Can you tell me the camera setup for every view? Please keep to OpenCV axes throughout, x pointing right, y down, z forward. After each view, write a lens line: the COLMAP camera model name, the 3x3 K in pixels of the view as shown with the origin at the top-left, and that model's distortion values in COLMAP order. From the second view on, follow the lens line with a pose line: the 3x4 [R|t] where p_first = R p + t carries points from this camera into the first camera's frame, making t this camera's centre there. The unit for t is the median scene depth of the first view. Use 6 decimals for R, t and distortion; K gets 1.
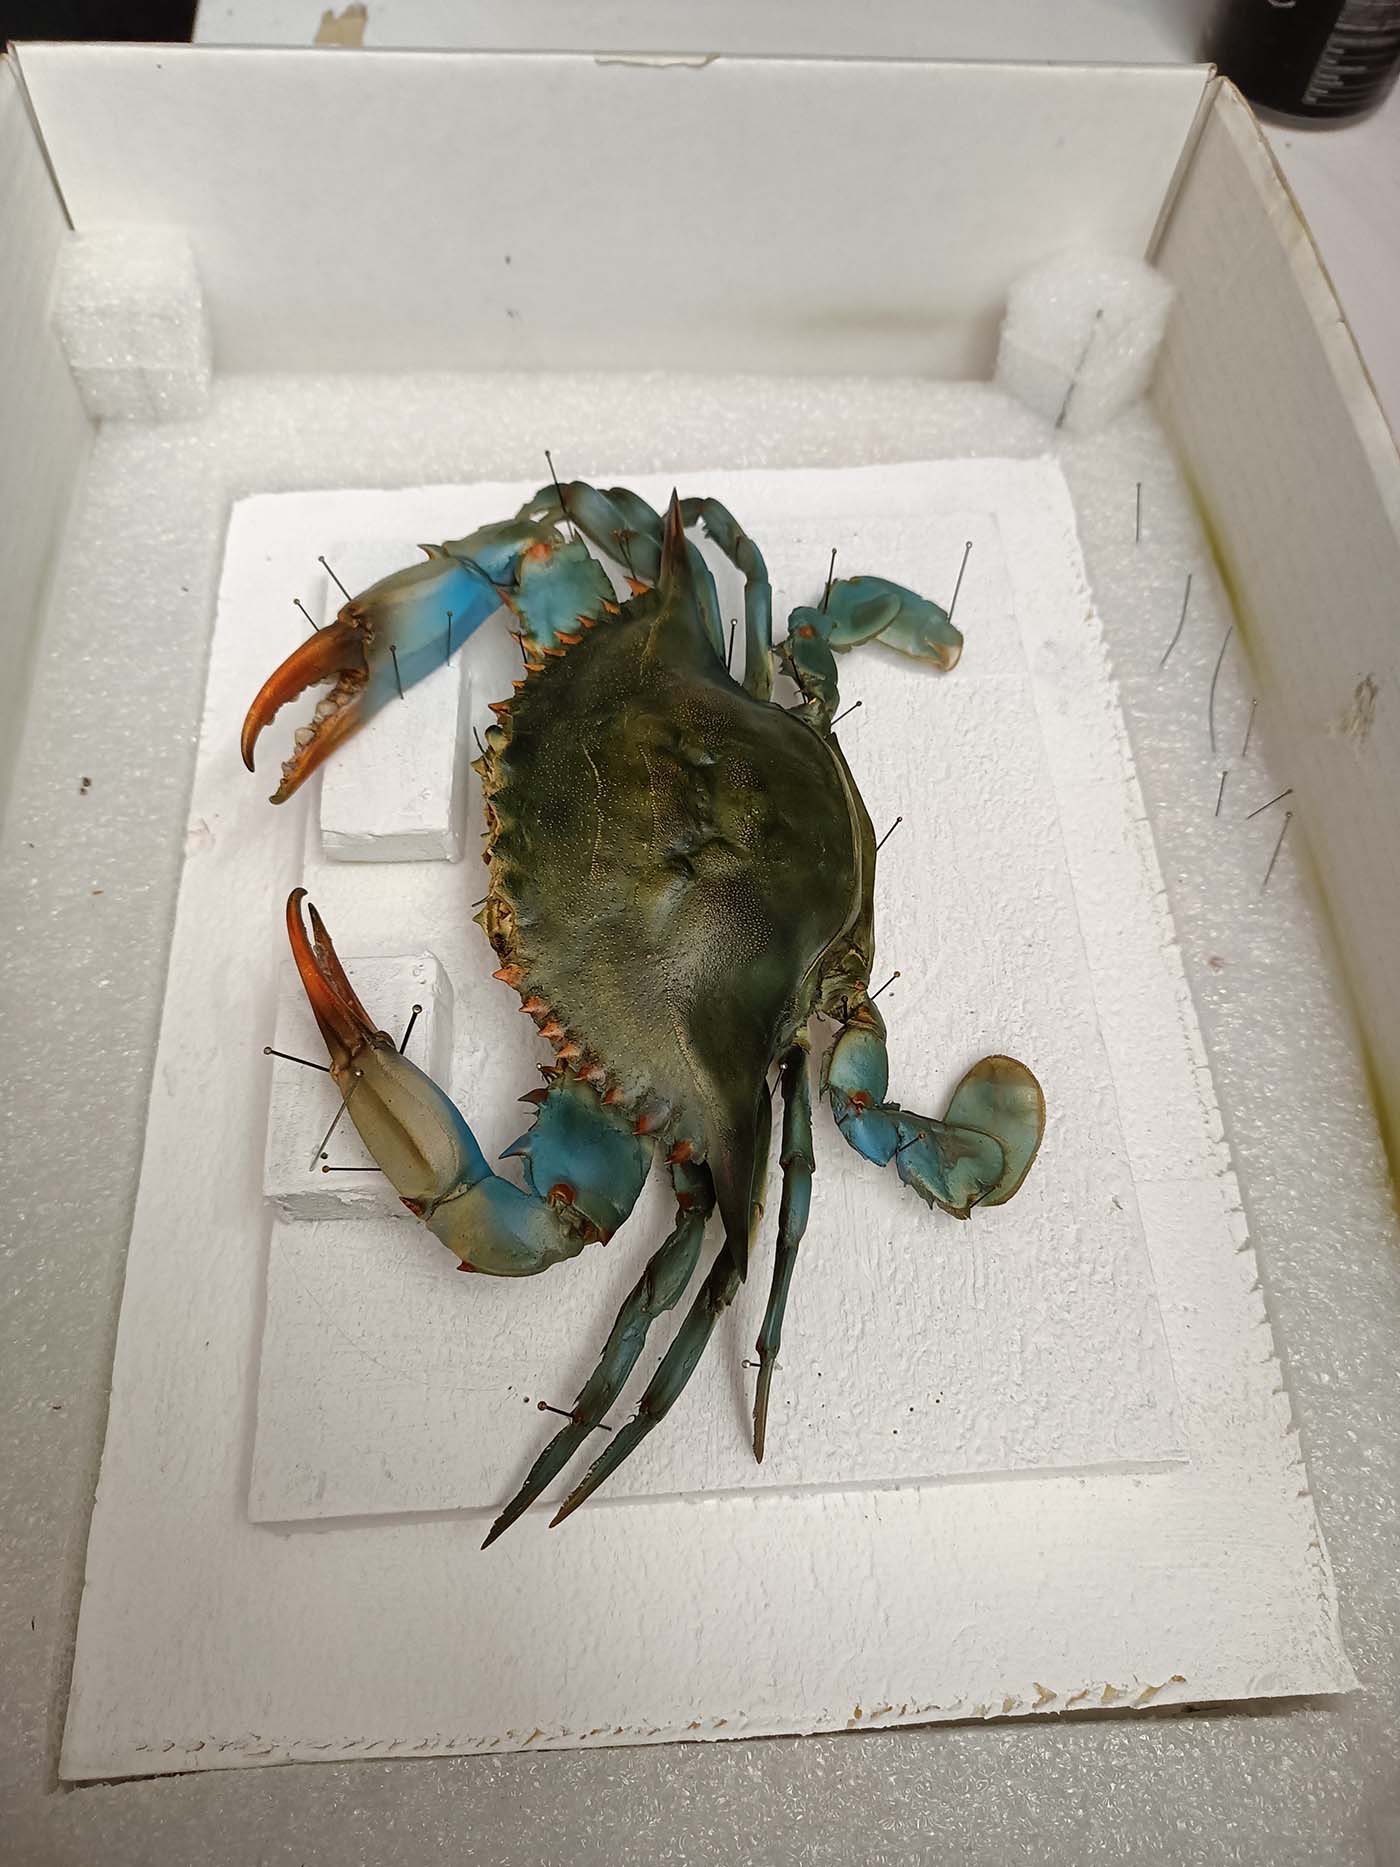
lens RADIAL K [[1462.2, 0, 668.4], [0, 1462.2, 952.4], [0, 0, 1]] dist [0.006335, 0.001289]
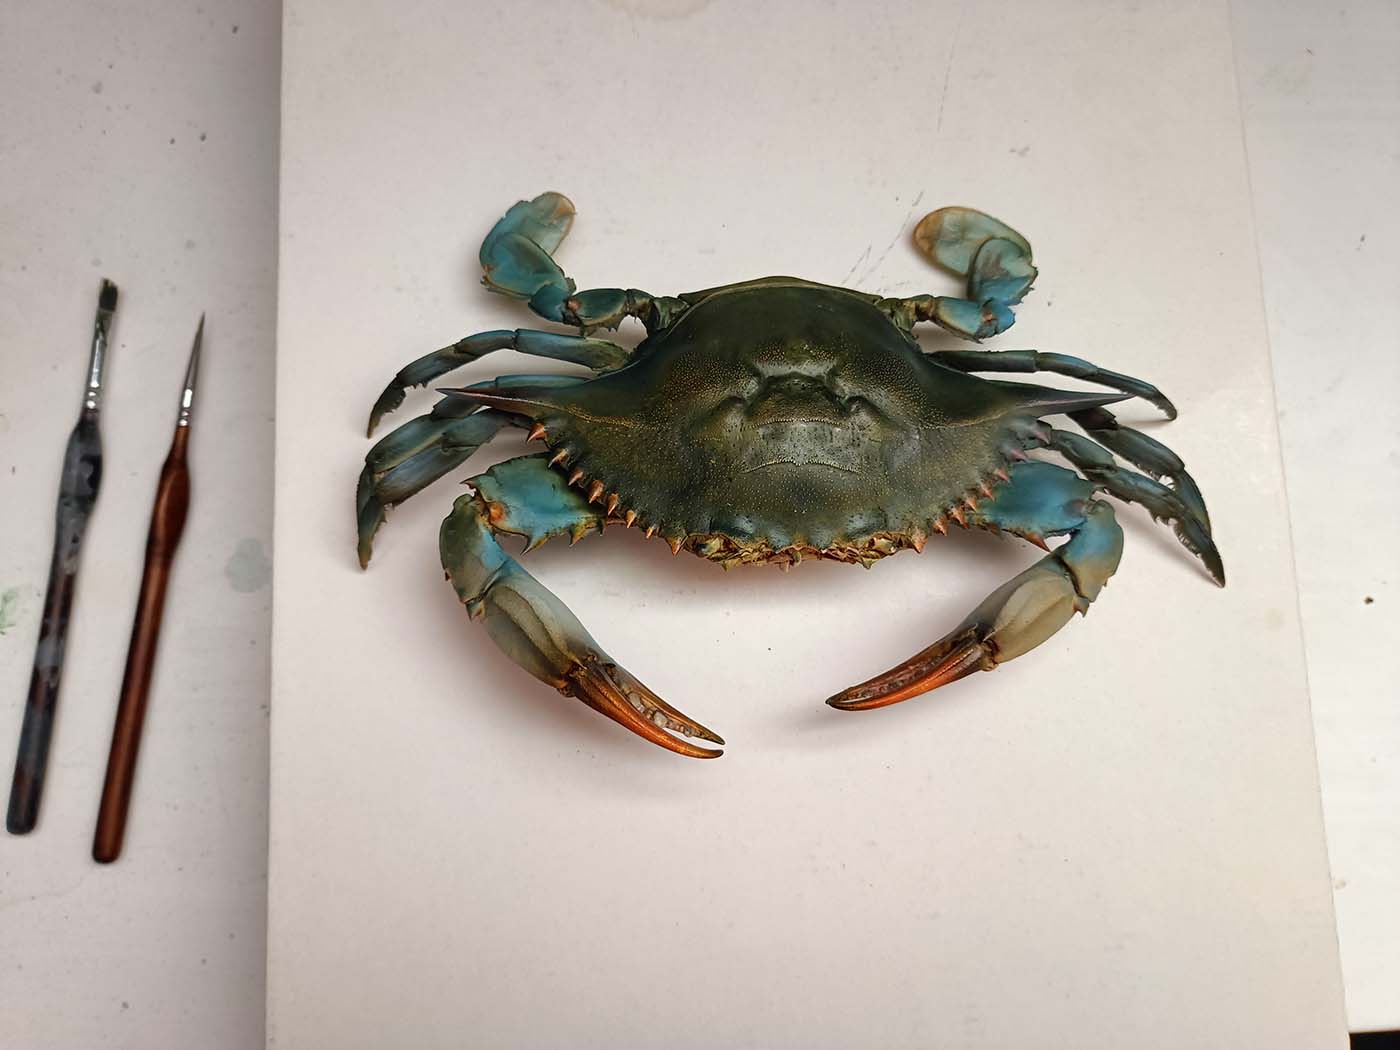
lens RADIAL K [[1096.4, 0, 699.2], [0, 1096.4, 533.8], [0, 0, 1]] dist [0.006335, 0.001289]
pose [[0.050277, -0.985041, 0.164825, -0.263168], [0.850947, 0.128645, 0.509254, -0.636922], [-0.522840, 0.114653, 0.844685, 0.234691]]
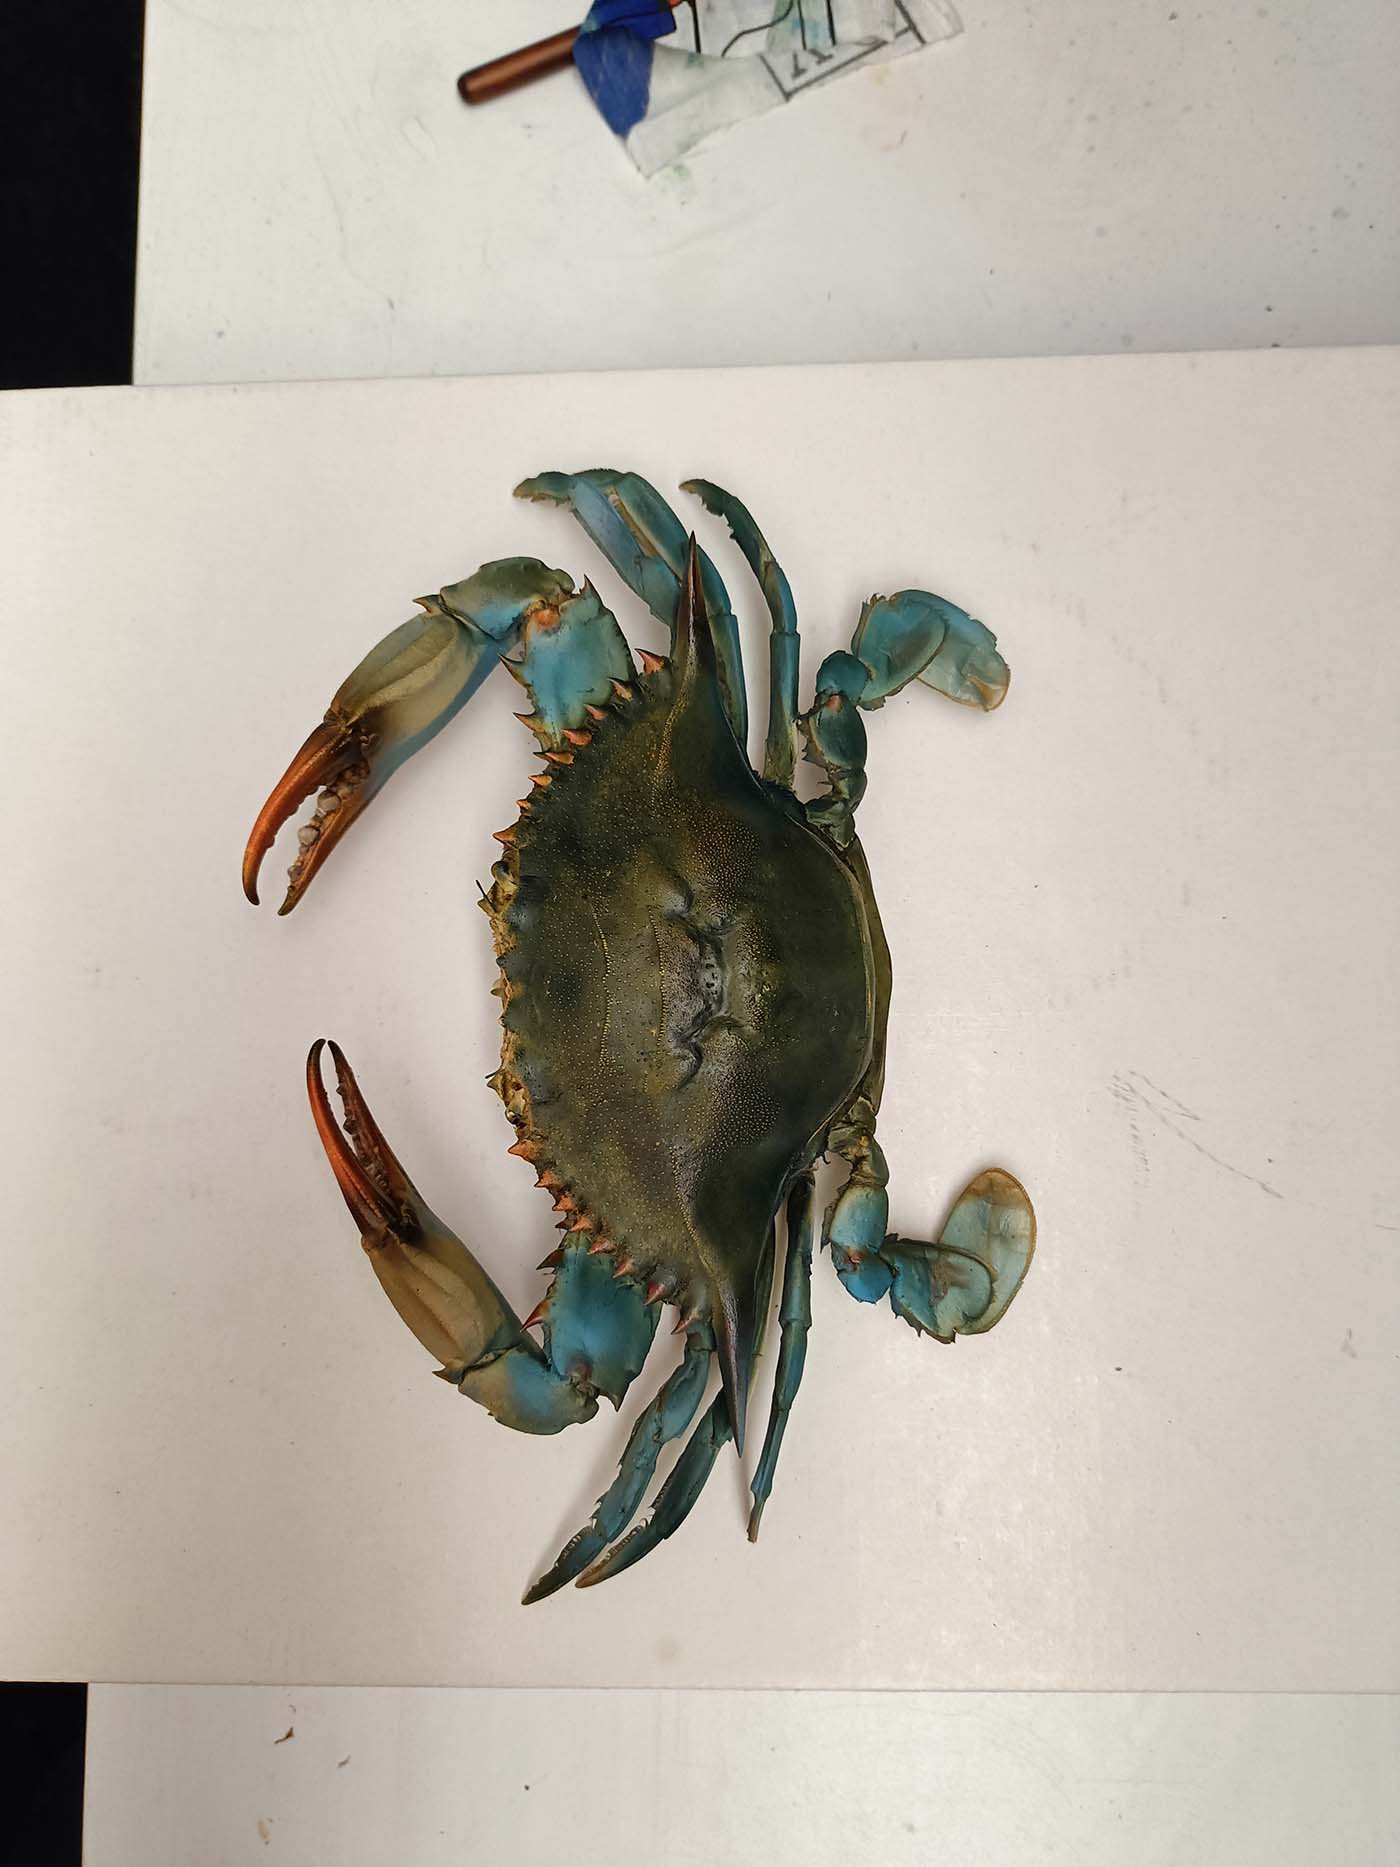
lens RADIAL K [[1462.2, 0, 693.8], [0, 1462.2, 932.3], [0, 0, 1]] dist [0.006335, 0.001289]
pose [[0.999464, 0.011370, -0.030709, 0.039461], [0.001461, 0.921375, 0.388672, -0.501153], [0.032714, -0.388508, 0.920864, 0.100699]]
